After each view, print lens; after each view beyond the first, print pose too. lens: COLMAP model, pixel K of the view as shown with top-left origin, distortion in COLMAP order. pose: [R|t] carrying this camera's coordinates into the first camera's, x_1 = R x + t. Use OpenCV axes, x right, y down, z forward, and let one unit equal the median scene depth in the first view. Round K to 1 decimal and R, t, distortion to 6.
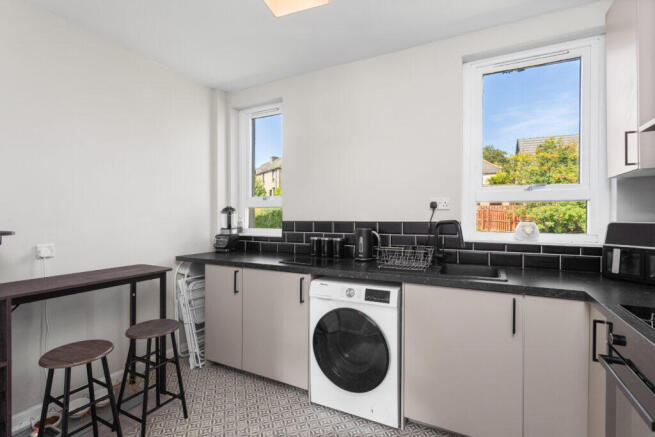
lens RADIAL K [[314.0, 0, 329.2], [0, 314.0, 217.8], [0, 0, 1]] dist [0.003520, 0.000206]
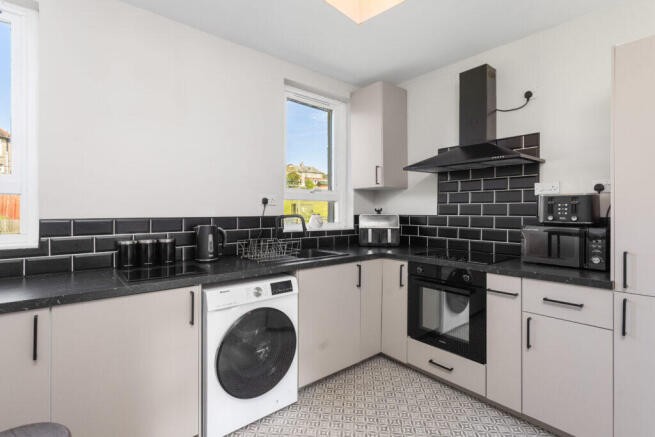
lens RADIAL K [[314.0, 0, 331.1], [0, 314.0, 213.0], [0, 0, 1]] dist [0.003520, 0.000206]
pose [[0.386866, -0.003917, 0.922127, -0.656711], [0.005345, 0.999984, 0.002006, 0.000919], [-0.922120, 0.004153, 0.386881, 0.393722]]
